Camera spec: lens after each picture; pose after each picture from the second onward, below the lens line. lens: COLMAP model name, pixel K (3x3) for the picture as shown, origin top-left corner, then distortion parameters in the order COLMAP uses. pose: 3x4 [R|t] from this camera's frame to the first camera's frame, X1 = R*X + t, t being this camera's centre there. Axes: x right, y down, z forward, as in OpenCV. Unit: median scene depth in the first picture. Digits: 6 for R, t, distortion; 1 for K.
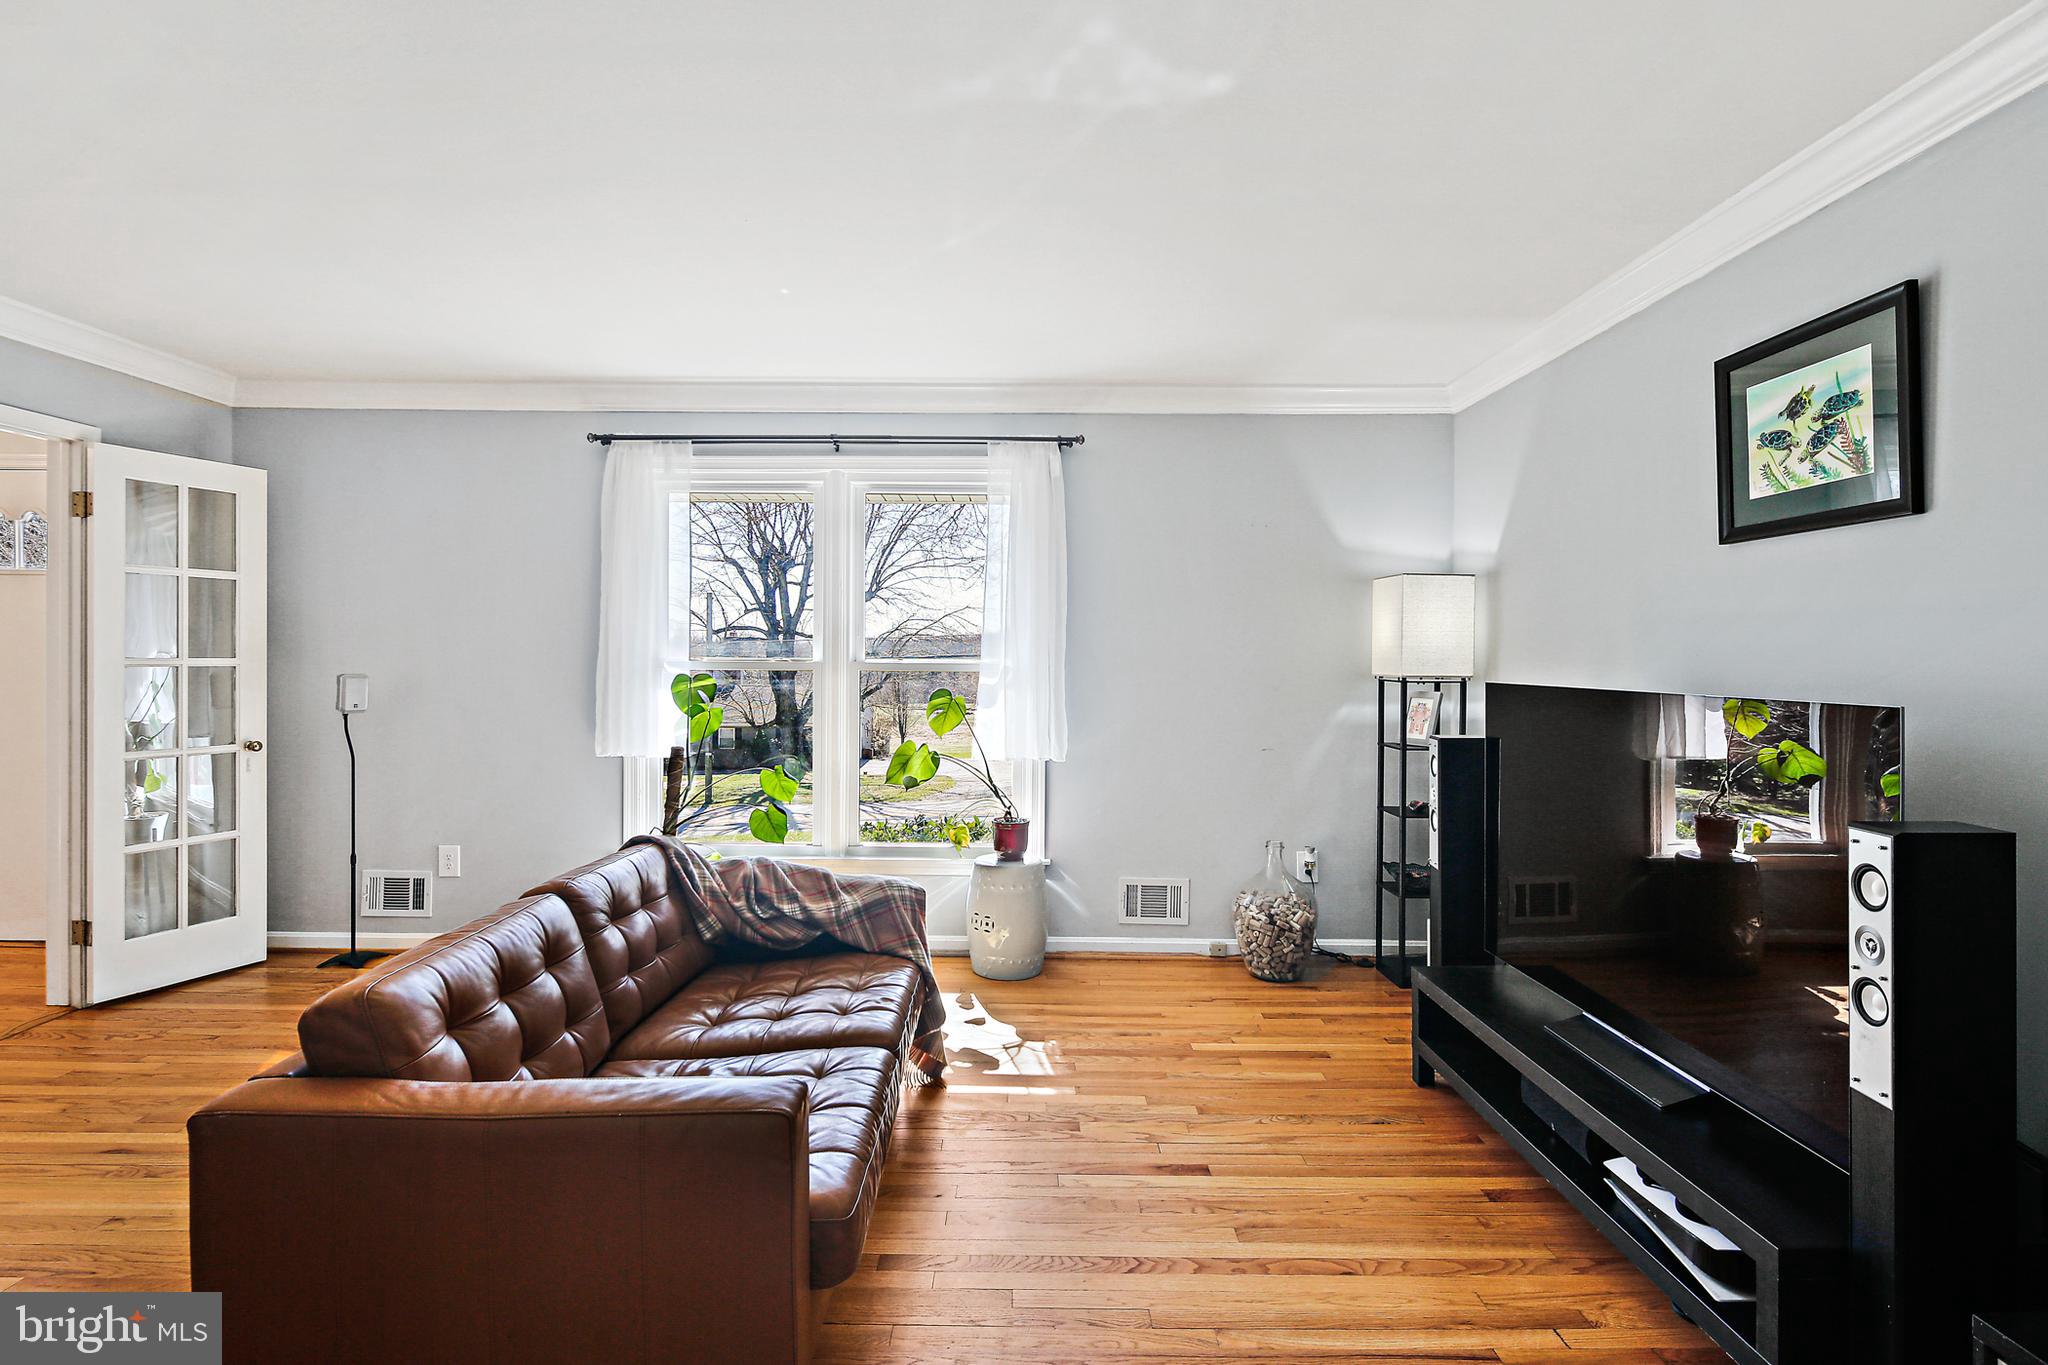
lens RADIAL K [[1005.8, 0, 1007.7], [0, 1005.8, 664.3], [0, 0, 1]] dist [0.007901, -0.004439]
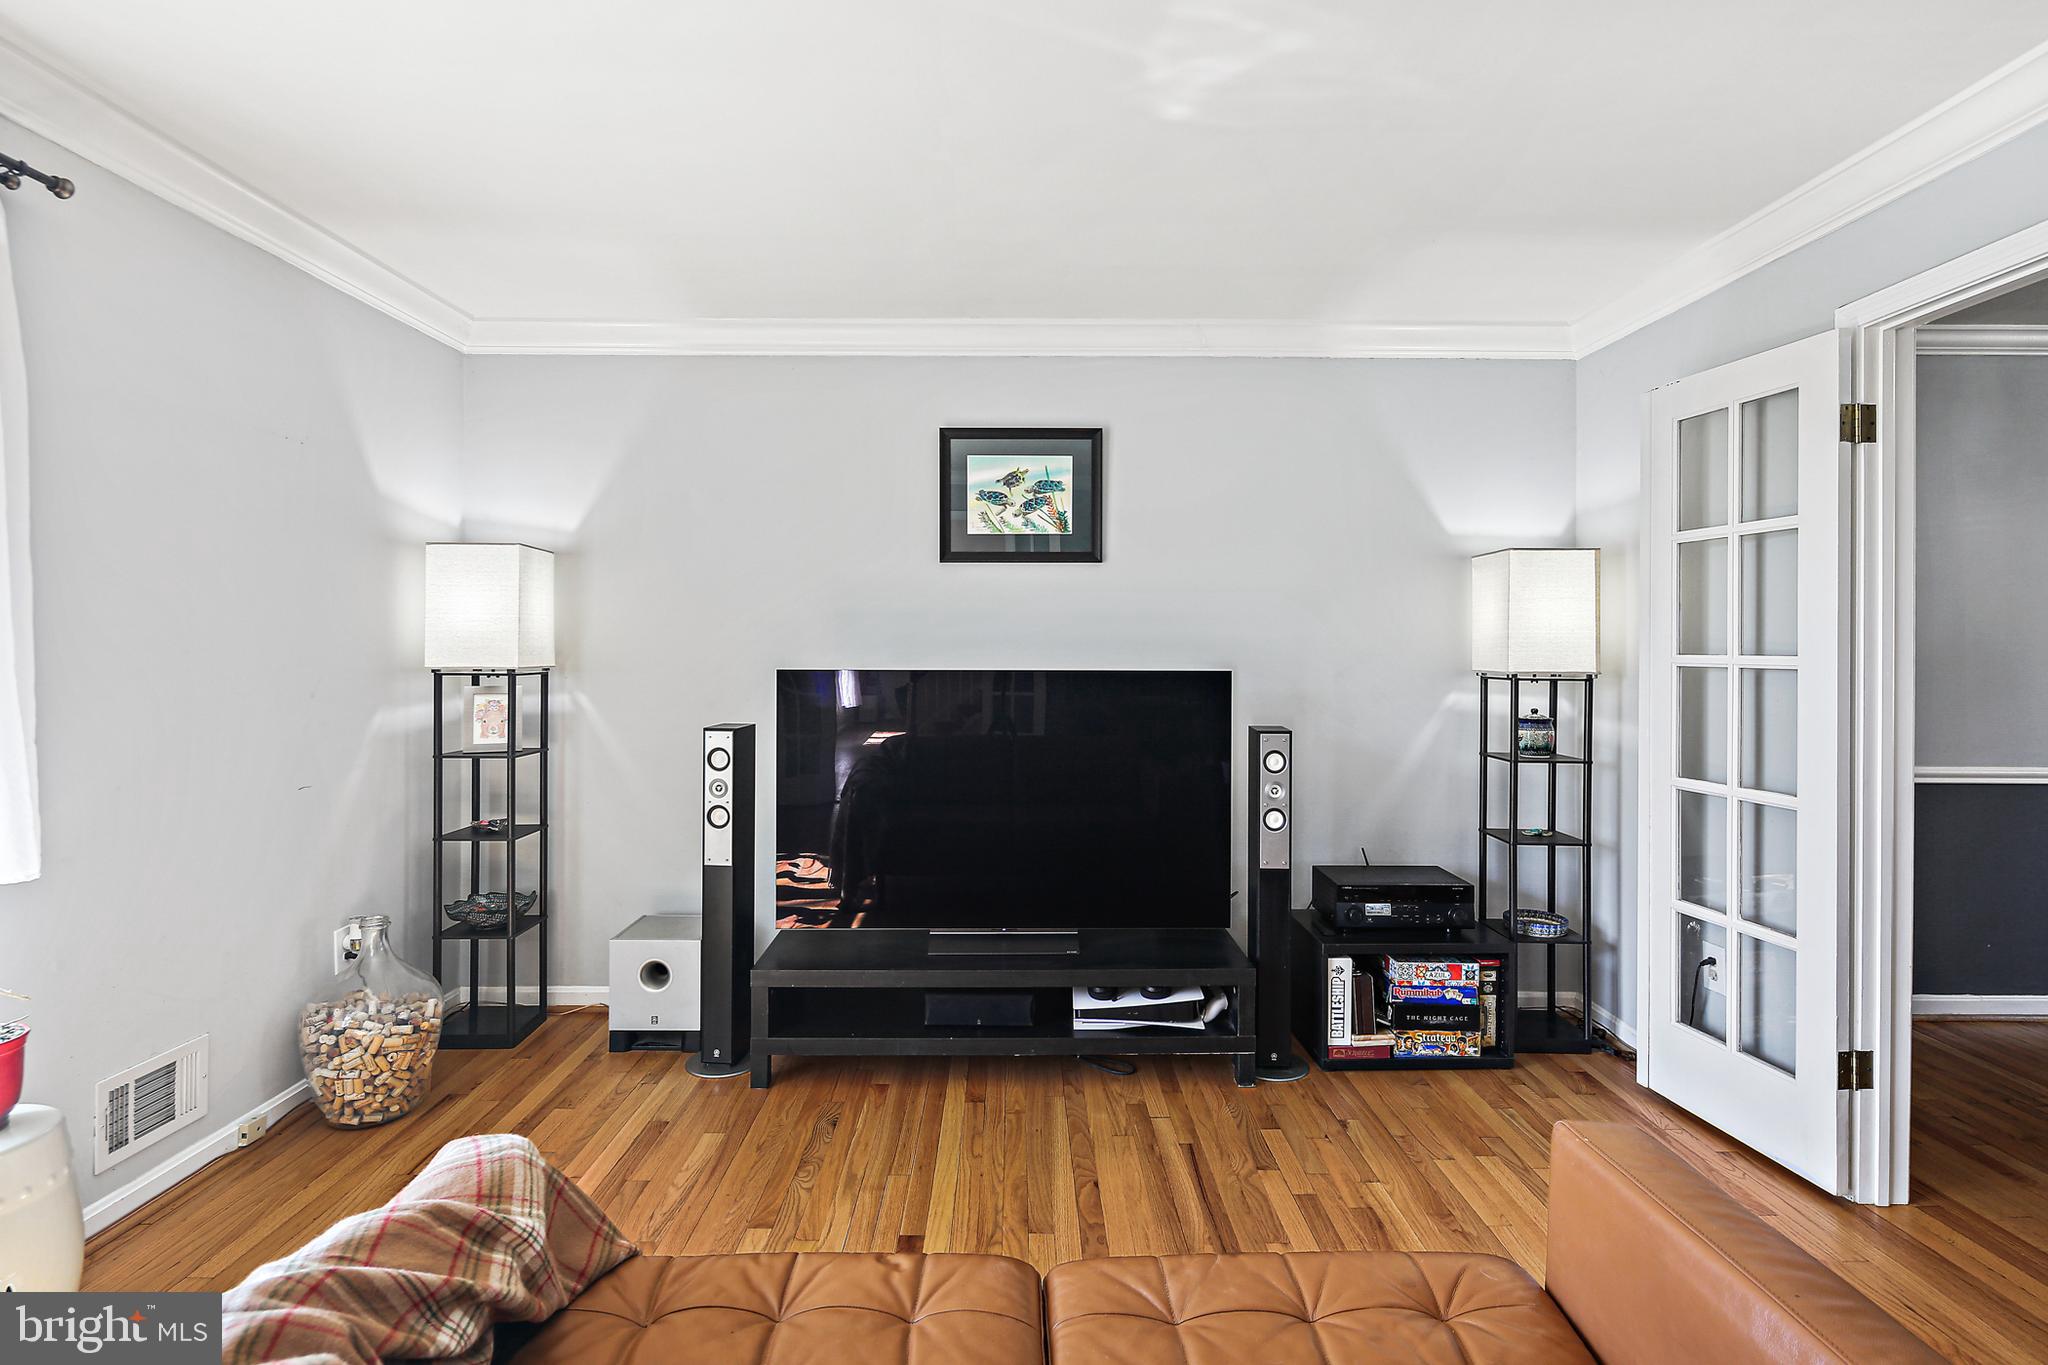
lens RADIAL K [[1005.8, 0, 1024.5], [0, 1005.8, 646.8], [0, 0, 1]] dist [0.007901, -0.004439]
pose [[-0.011295, -0.004288, 0.999927, -0.791609], [0.006759, 0.999968, 0.004364, -0.010508], [-0.999913, 0.006808, -0.011266, 1.077889]]
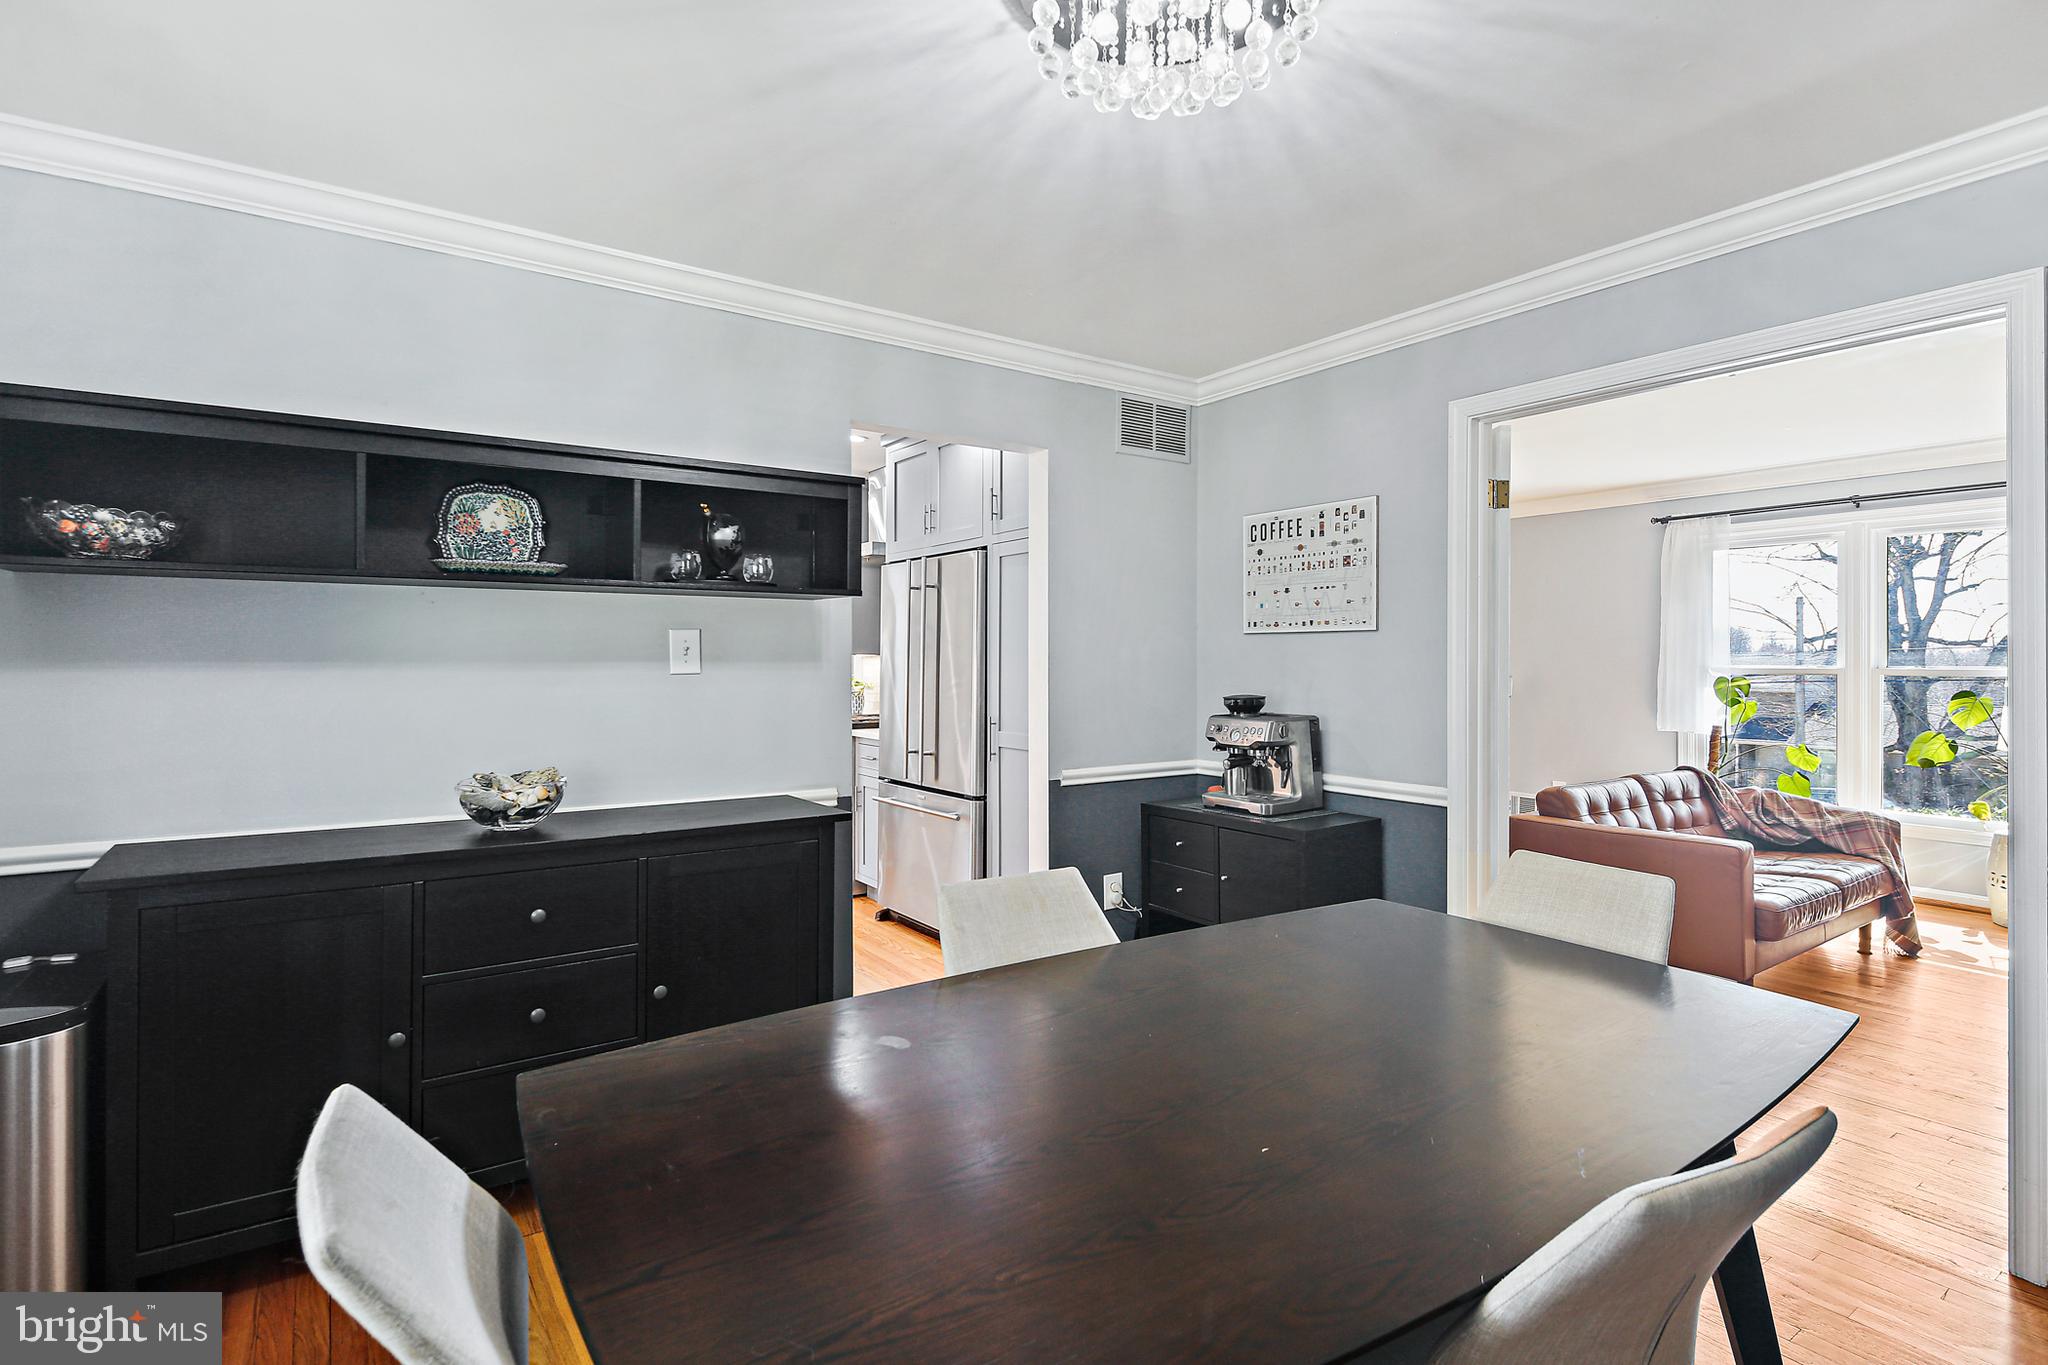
lens RADIAL K [[1005.8, 0, 1037.9], [0, 1005.8, 656.2], [0, 0, 1]] dist [0.007901, -0.004439]
pose [[0.587520, -0.007742, -0.809173, 0.043123], [-0.008228, 0.999845, -0.015540, 0.001723], [0.809168, 0.015788, 0.587365, -0.102751]]
